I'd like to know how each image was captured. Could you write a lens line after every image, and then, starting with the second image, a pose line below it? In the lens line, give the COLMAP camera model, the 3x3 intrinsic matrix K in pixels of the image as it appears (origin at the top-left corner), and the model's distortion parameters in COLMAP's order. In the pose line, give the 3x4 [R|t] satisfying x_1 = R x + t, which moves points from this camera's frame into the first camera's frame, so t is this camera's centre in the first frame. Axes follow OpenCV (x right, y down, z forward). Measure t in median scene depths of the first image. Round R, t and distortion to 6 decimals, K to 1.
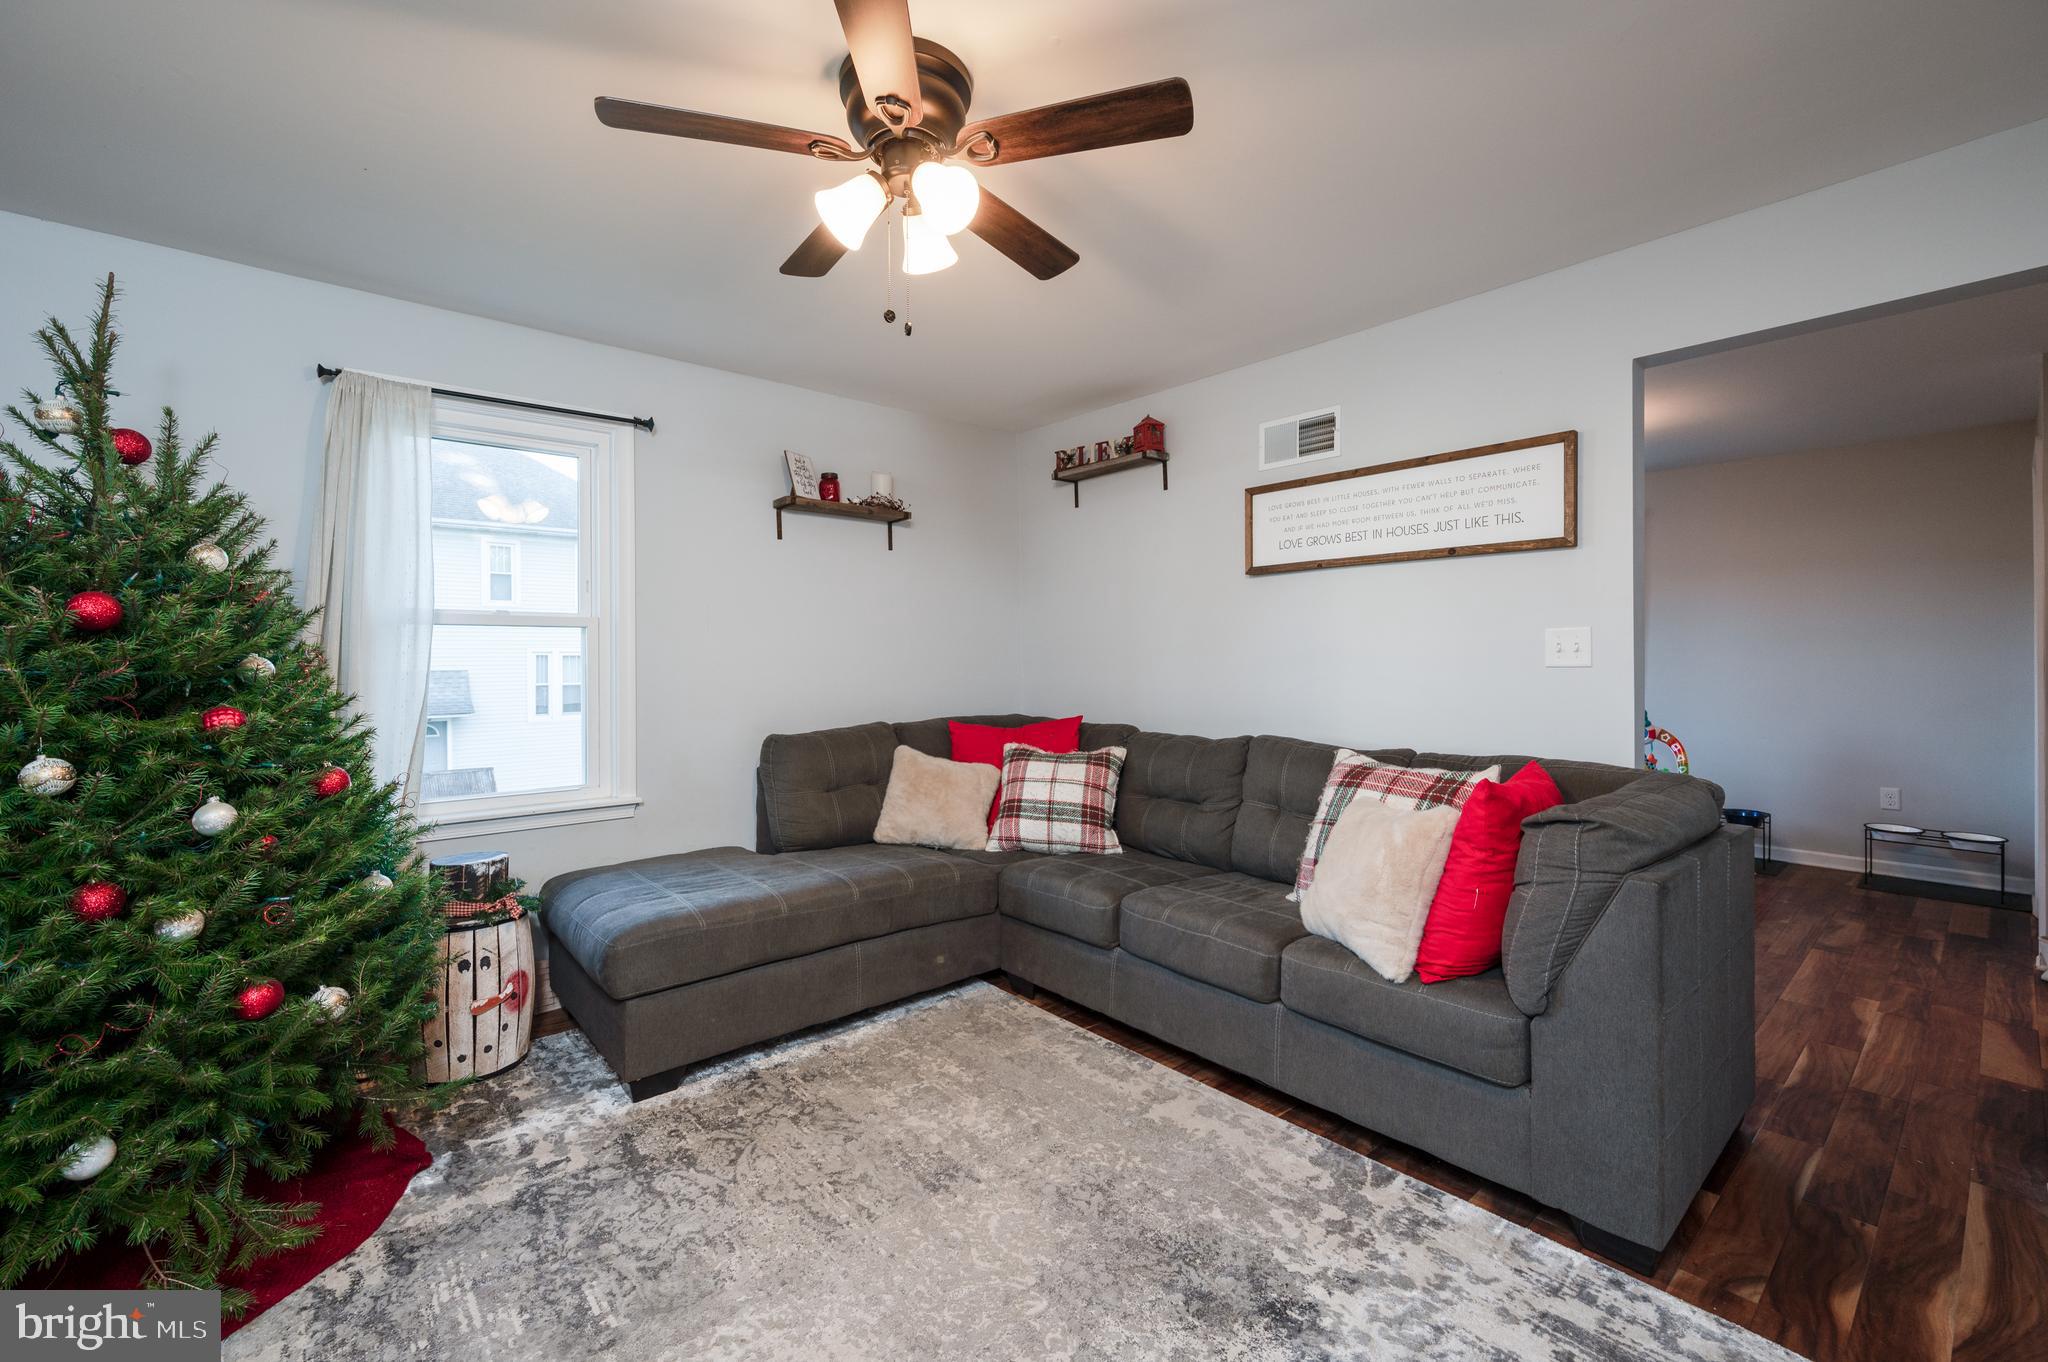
lens RADIAL K [[862.7, 0, 1022.1], [0, 862.7, 645.8], [0, 0, 1]] dist [0.002128, 0.000562]
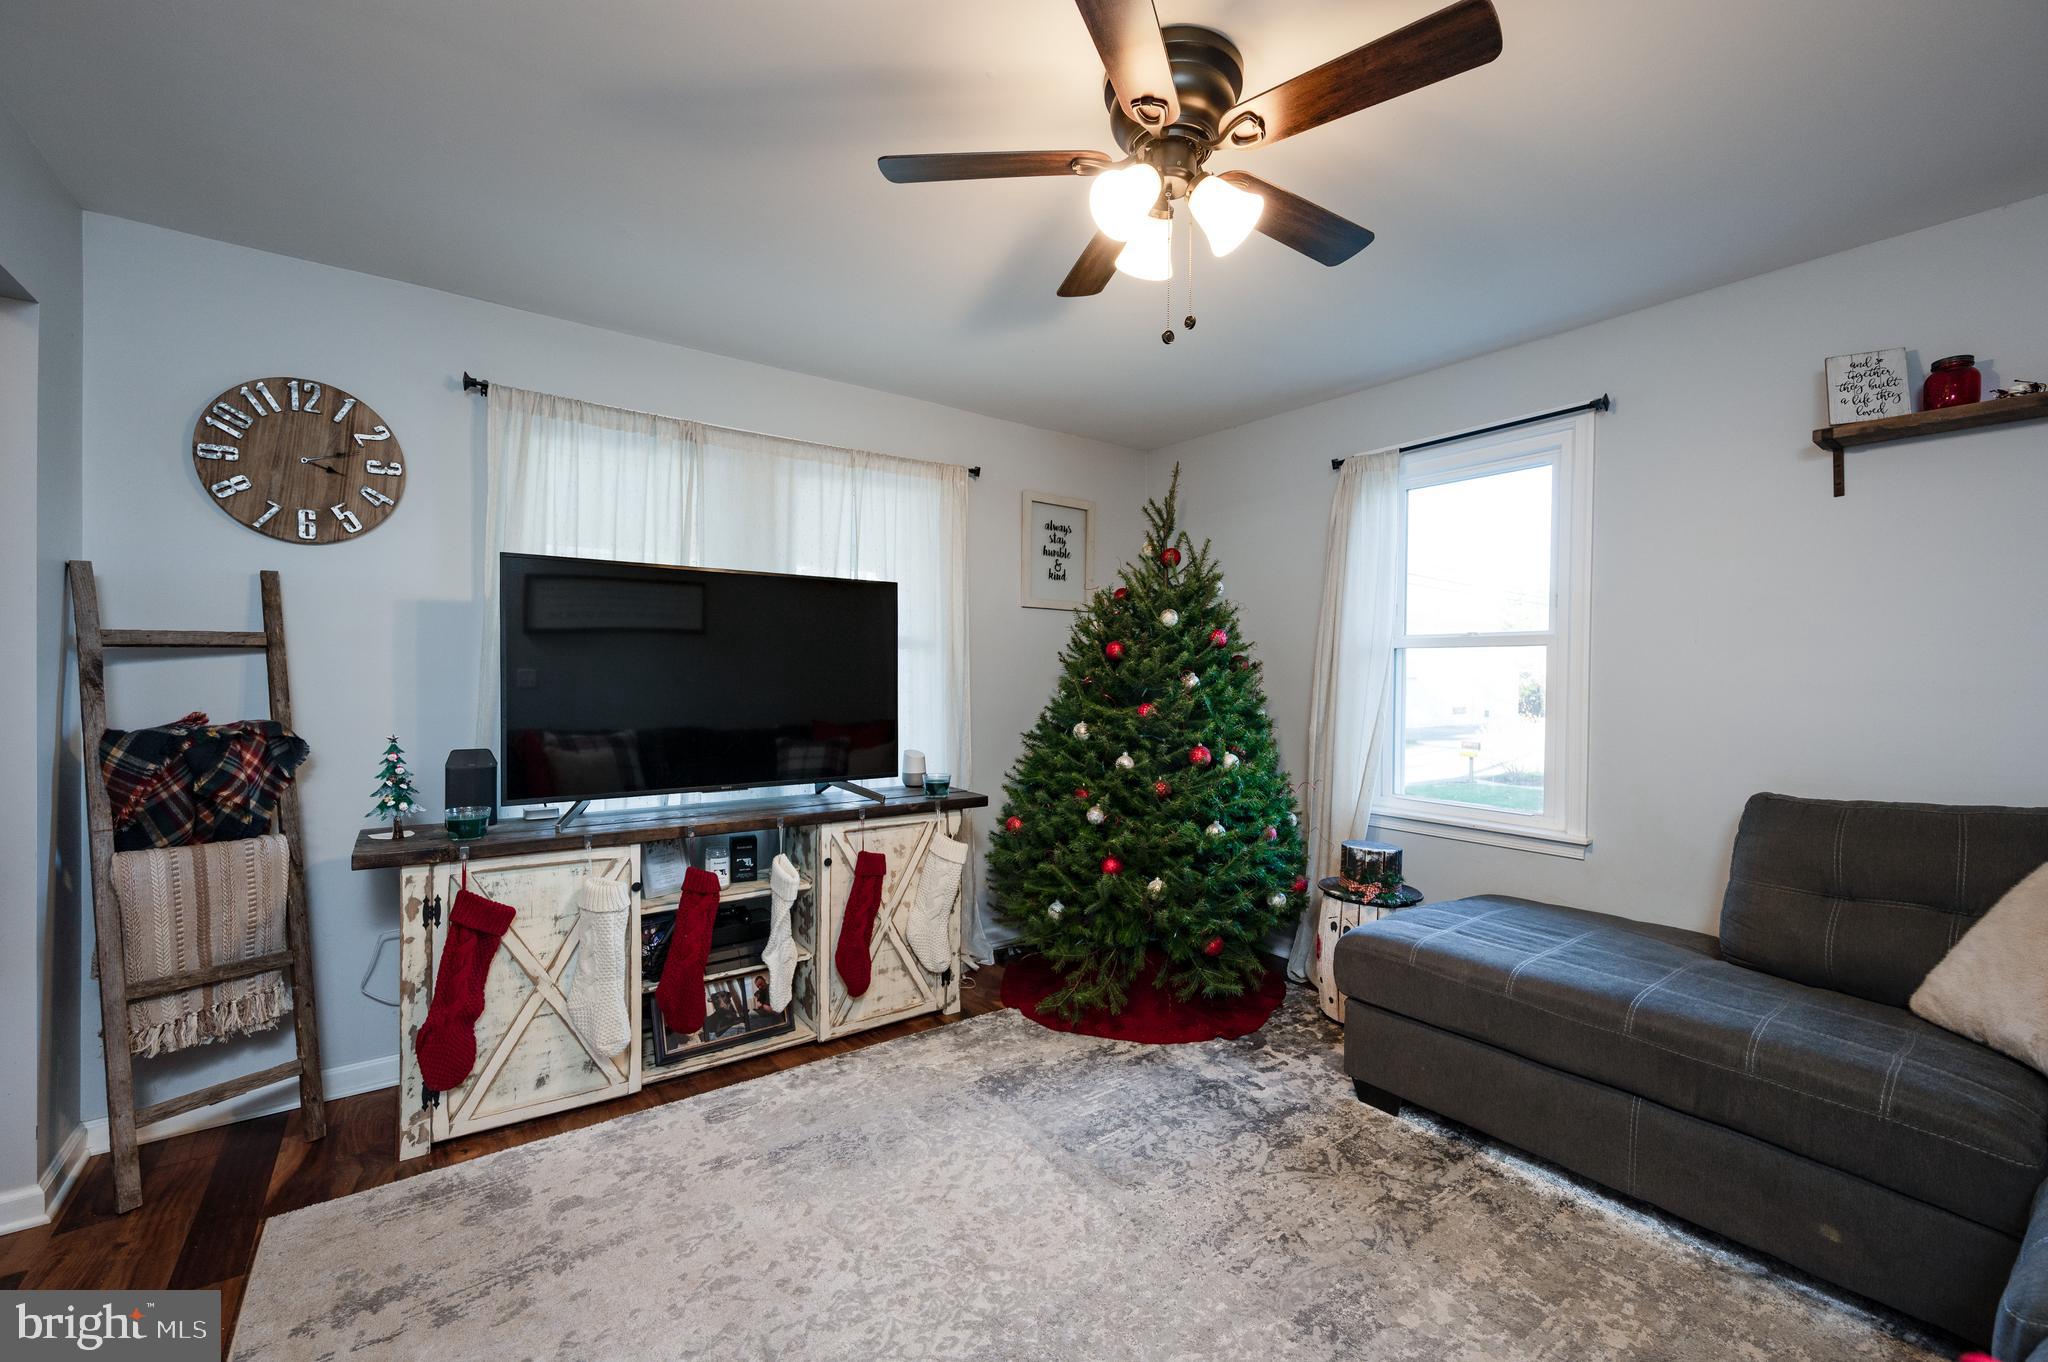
lens RADIAL K [[862.7, 0, 1035.2], [0, 862.7, 682.8], [0, 0, 1]] dist [0.002128, 0.000562]
pose [[-0.080839, 0.012718, -0.996646, 0.608625], [0.007619, 0.999897, 0.012141, 0.004726], [0.996698, -0.006612, -0.080928, 0.675505]]
